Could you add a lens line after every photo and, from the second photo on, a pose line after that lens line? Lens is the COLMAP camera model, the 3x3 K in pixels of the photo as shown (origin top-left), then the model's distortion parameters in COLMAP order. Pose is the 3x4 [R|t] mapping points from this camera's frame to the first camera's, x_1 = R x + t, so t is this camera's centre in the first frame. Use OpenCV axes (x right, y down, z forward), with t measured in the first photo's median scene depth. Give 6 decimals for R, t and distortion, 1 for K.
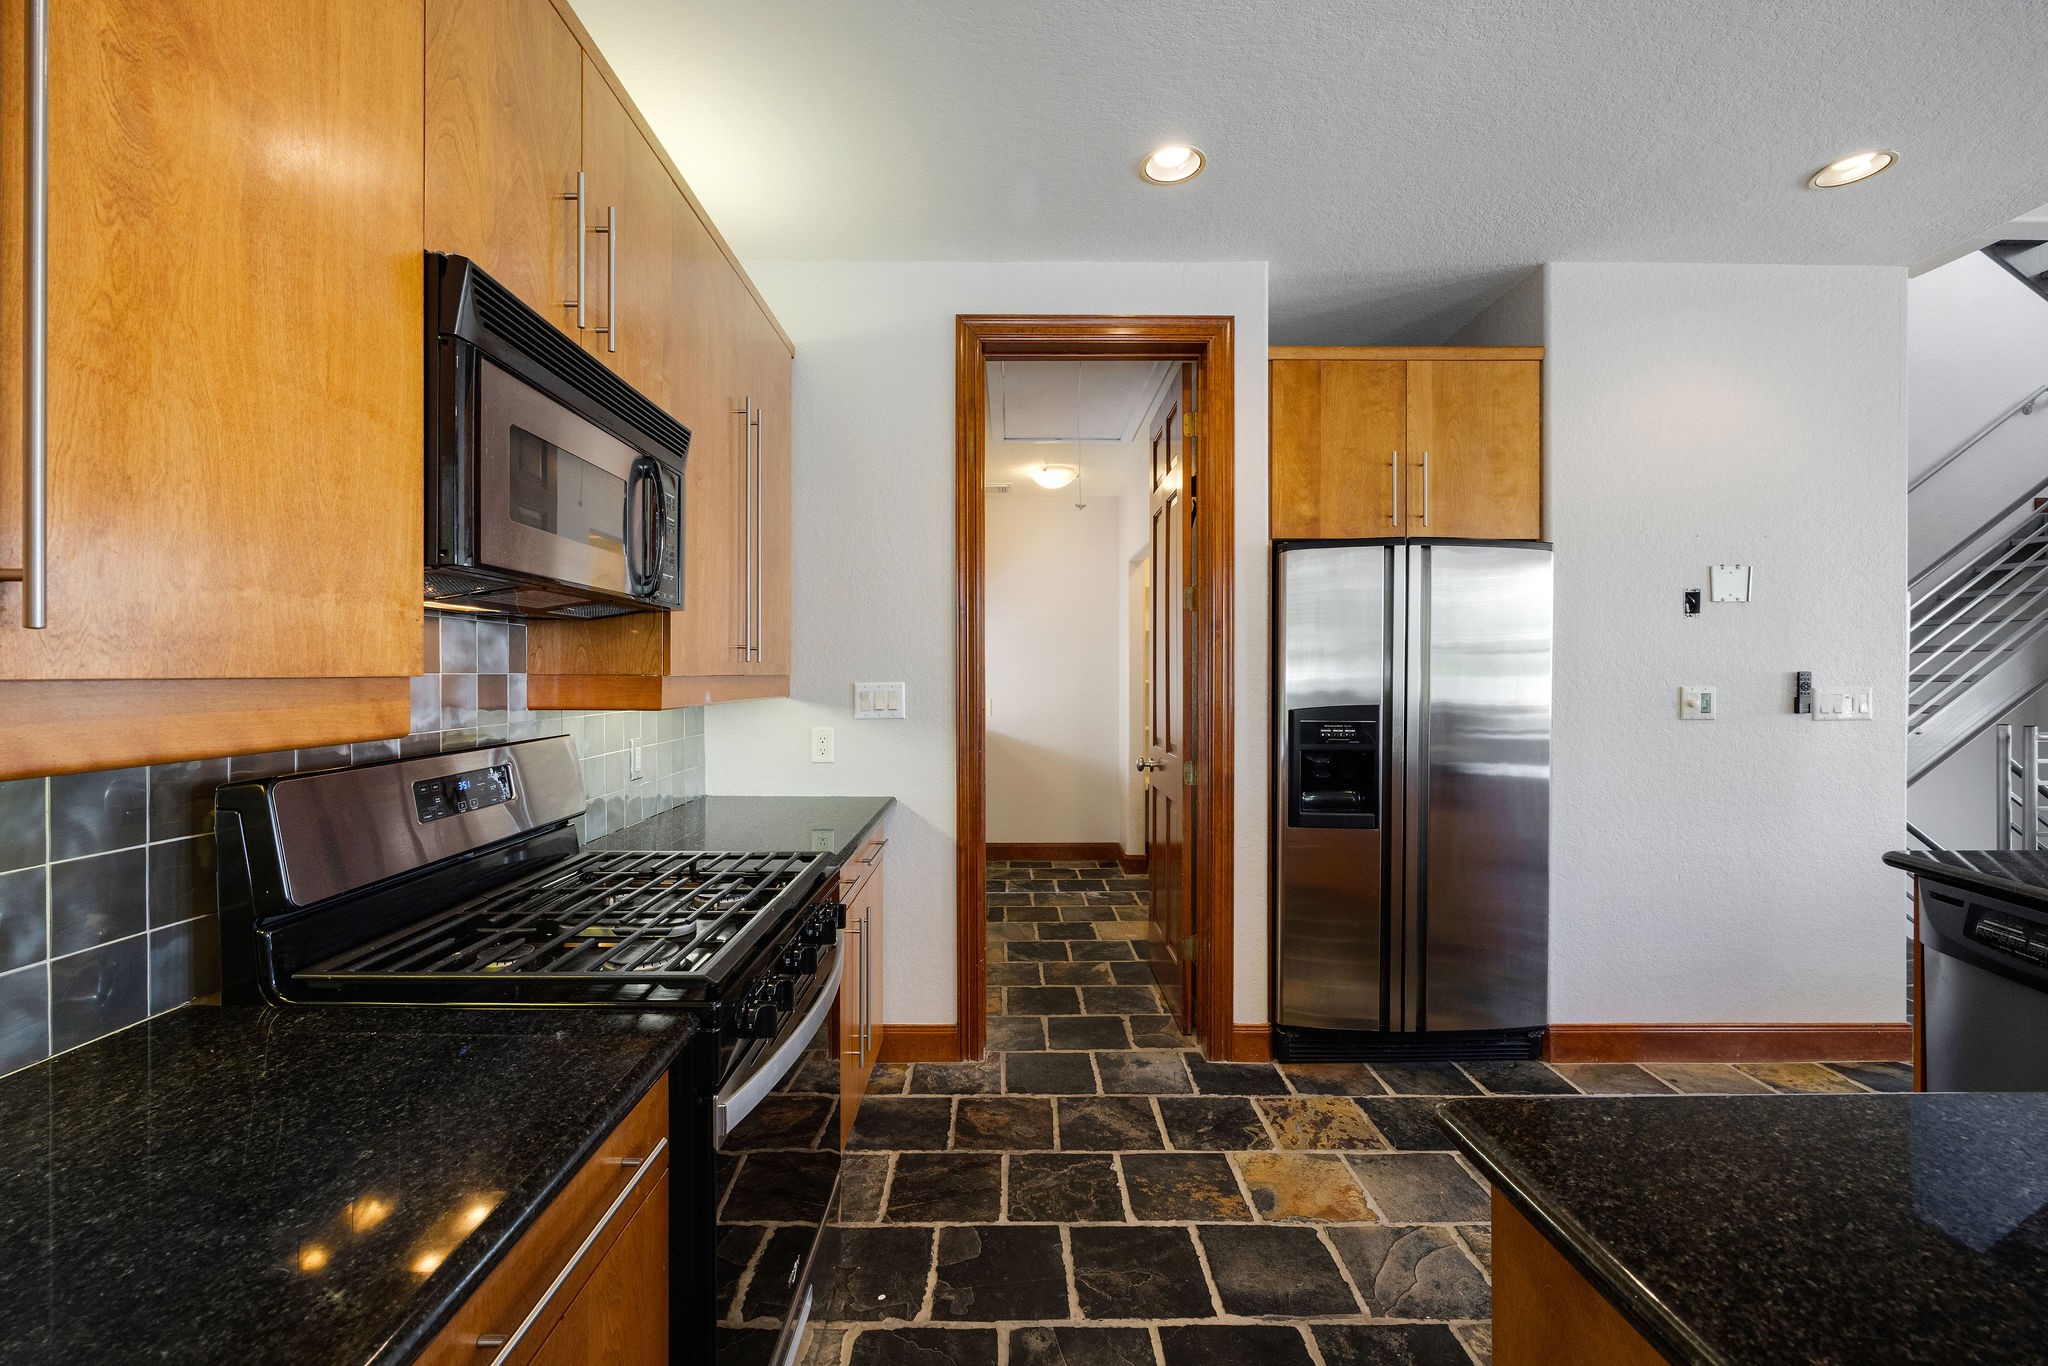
lens RADIAL K [[850.2, 0, 1007.1], [0, 850.2, 678.6], [0, 0, 1]] dist [0.001718, 0.000284]
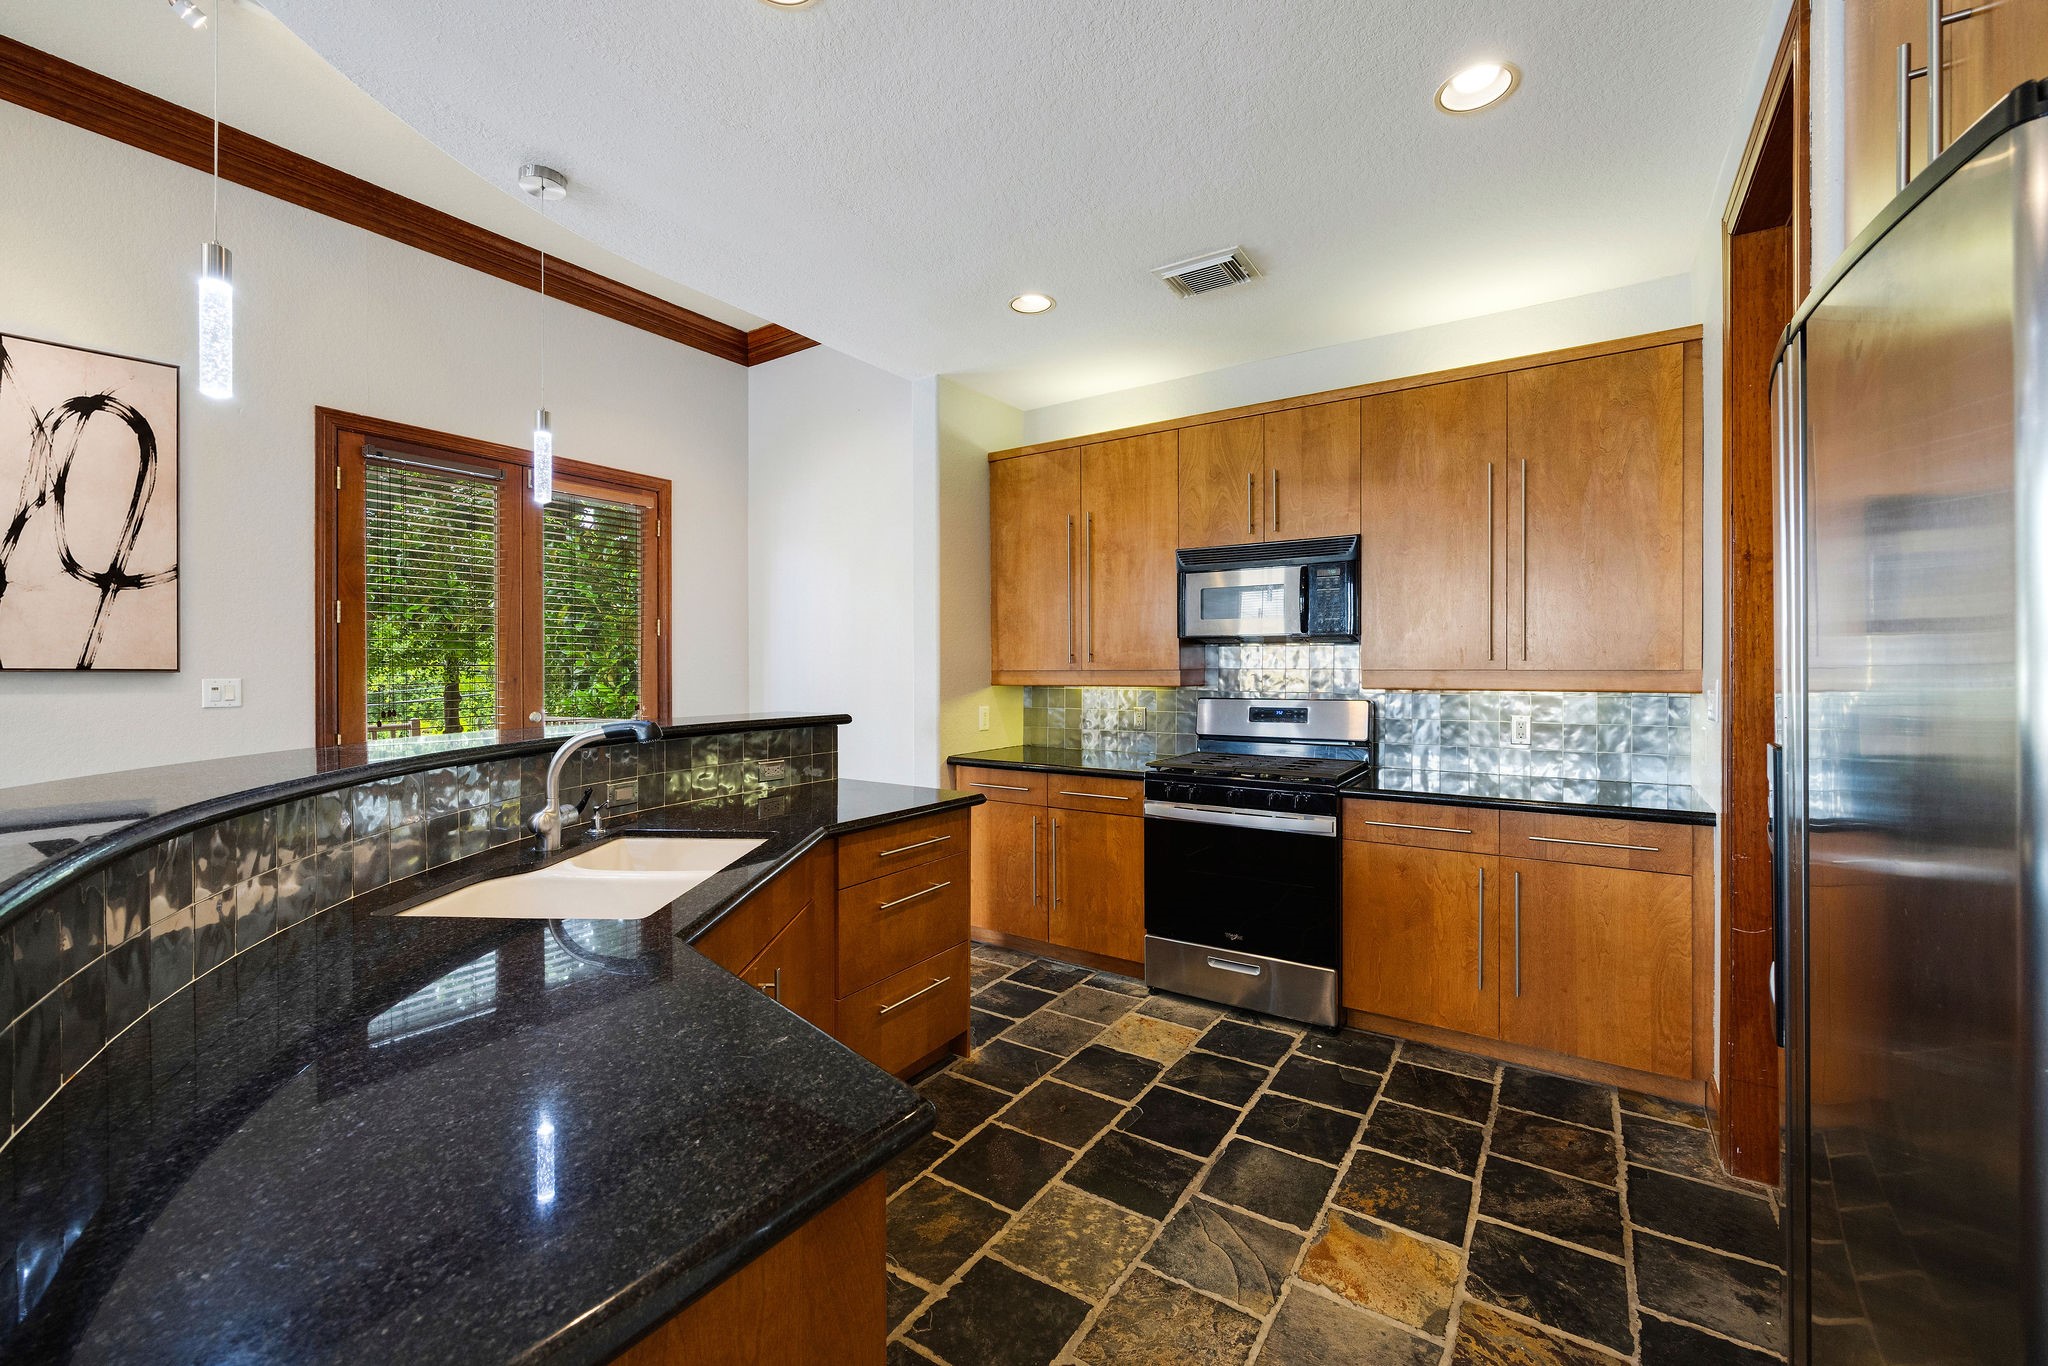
lens RADIAL K [[812.1, 0, 1014.6], [0, 812.1, 681.1], [0, 0, 1]] dist [-0.000140, 0.000267]
pose [[-0.562345, 0.016184, -0.826744, 1.011883], [-0.000976, 0.999795, 0.020235, -0.010811], [0.826902, 0.012187, -0.562214, 0.949046]]
